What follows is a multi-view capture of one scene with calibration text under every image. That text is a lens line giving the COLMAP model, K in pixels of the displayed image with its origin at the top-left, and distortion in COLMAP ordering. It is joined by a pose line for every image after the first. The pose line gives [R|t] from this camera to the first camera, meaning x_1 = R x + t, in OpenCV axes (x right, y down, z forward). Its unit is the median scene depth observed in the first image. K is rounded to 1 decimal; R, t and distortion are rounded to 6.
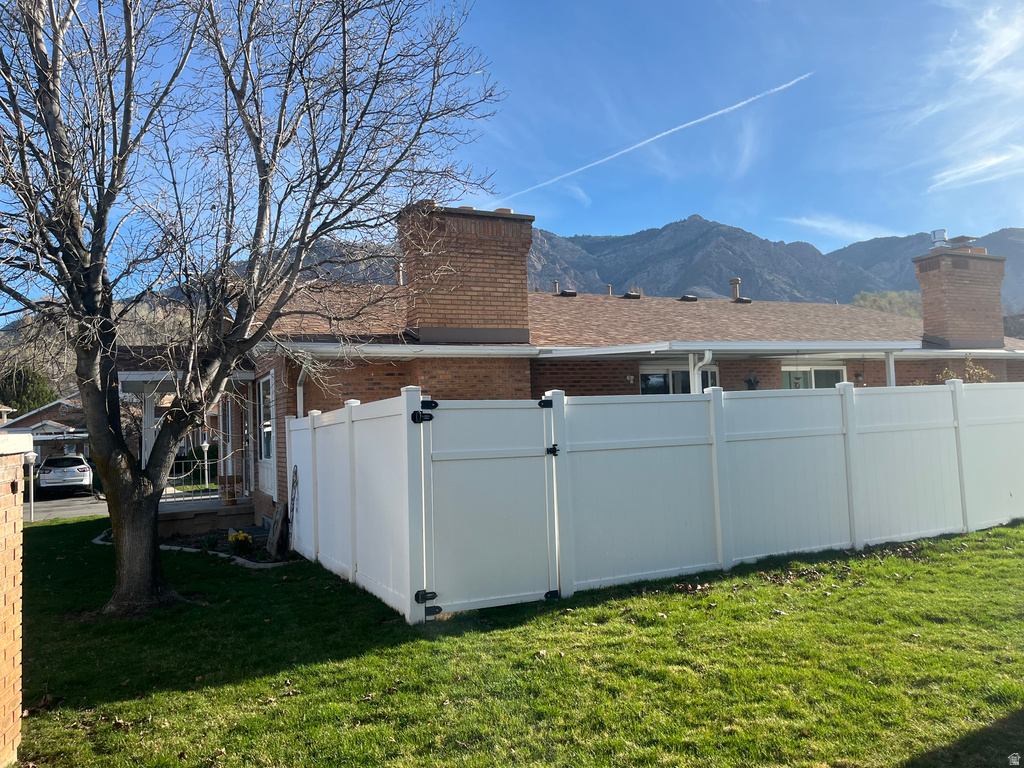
lens RADIAL K [[777.7, 0, 504.0], [0, 777.7, 387.7], [0, 0, 1]] dist [0.076598, -0.105995]
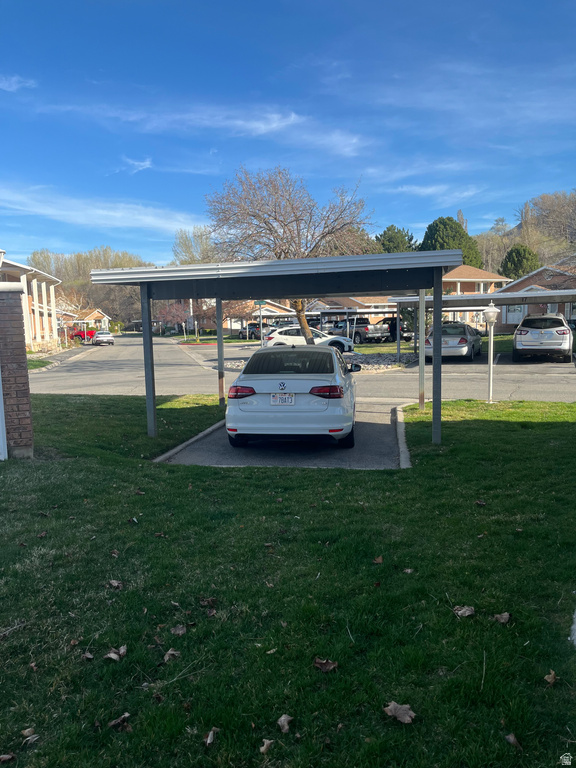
lens RADIAL K [[583.3, 0, 288.0], [0, 583.3, 384.0], [0, 0, 1]] dist [0.076598, -0.105995]
pose [[0.602528, 0.117947, -0.789334, -0.162750], [0.036680, 0.983882, 0.175017, 0.029183], [0.797254, -0.134405, 0.588491, 0.305453]]
